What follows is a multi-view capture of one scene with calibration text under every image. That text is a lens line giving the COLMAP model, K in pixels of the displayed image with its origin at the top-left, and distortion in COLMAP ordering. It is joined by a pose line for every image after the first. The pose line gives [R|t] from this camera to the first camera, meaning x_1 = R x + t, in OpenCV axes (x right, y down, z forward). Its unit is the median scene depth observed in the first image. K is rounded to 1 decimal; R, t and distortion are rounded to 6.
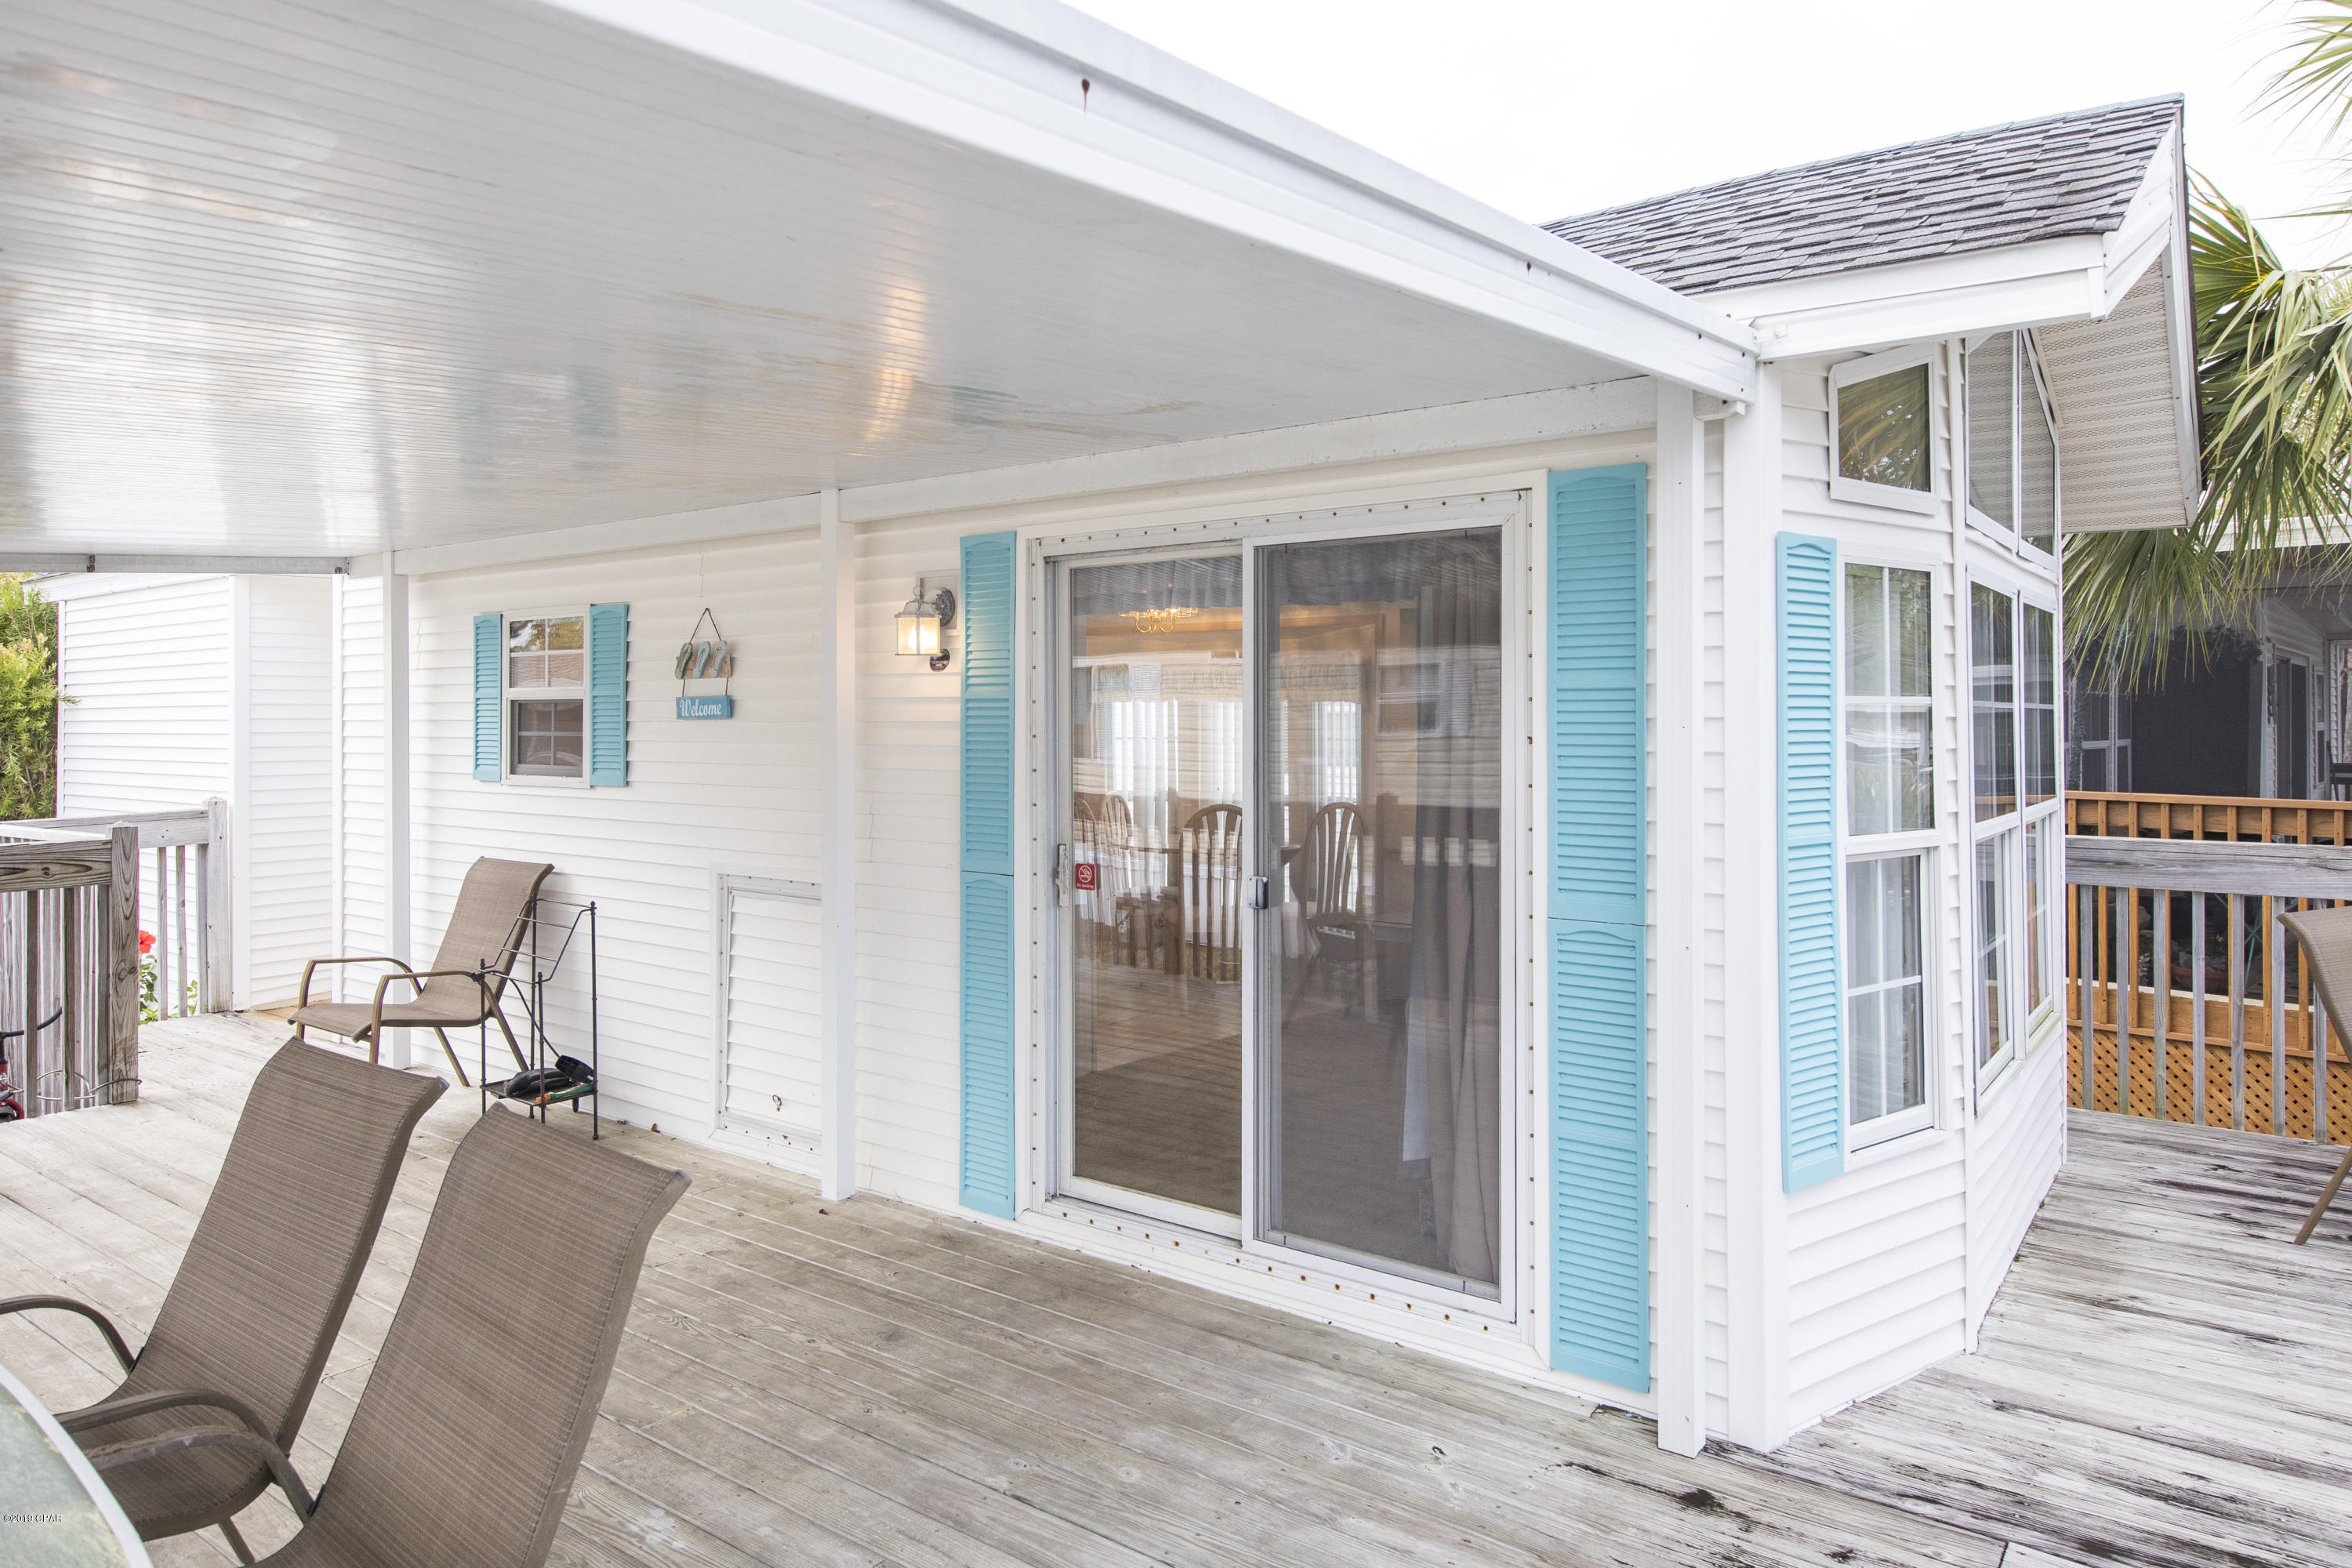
lens RADIAL K [[1478.7, 0, 1205.8], [0, 1478.7, 706.5], [0, 0, 1]] dist [0.005093, 0.001671]
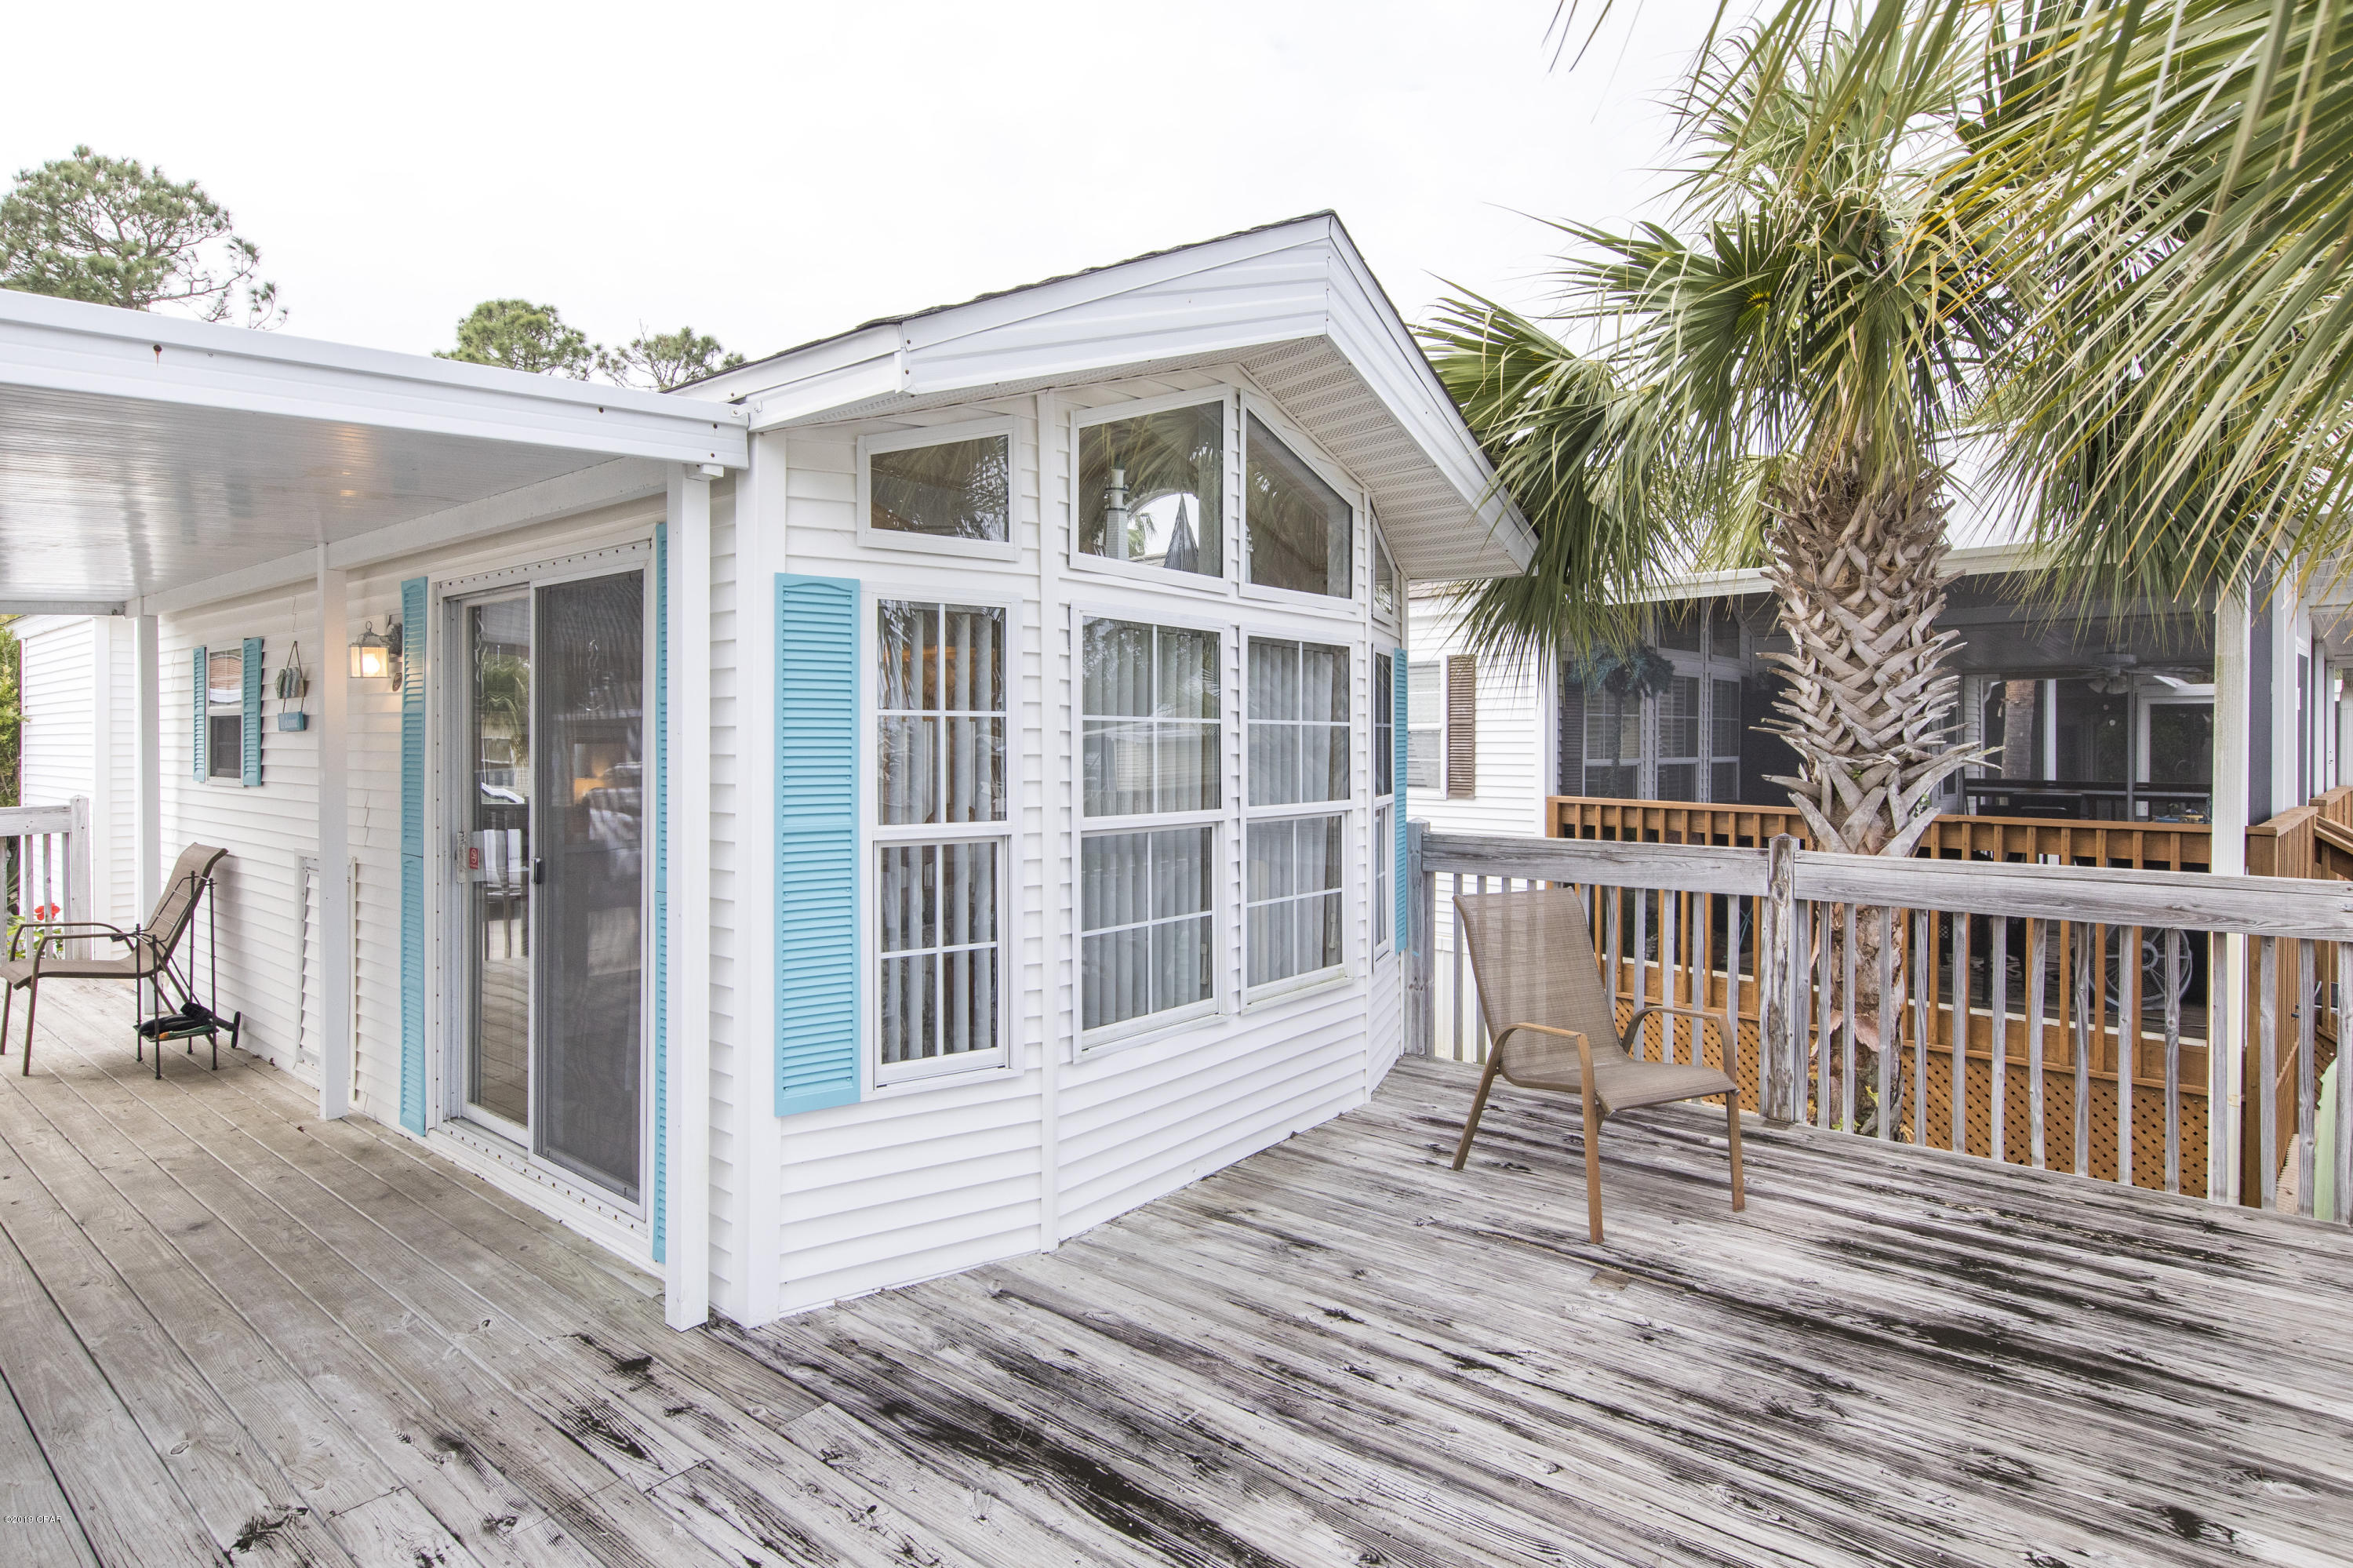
lens RADIAL K [[1210.1, 0, 1251.8], [0, 1210.1, 749.6], [0, 0, 1]] dist [0.003729, -0.001437]
pose [[0.999523, 0.004998, -0.030462, 0.581031], [-0.004631, 0.999916, 0.012108, 0.009319], [0.030520, -0.011961, 0.999463, 0.015641]]
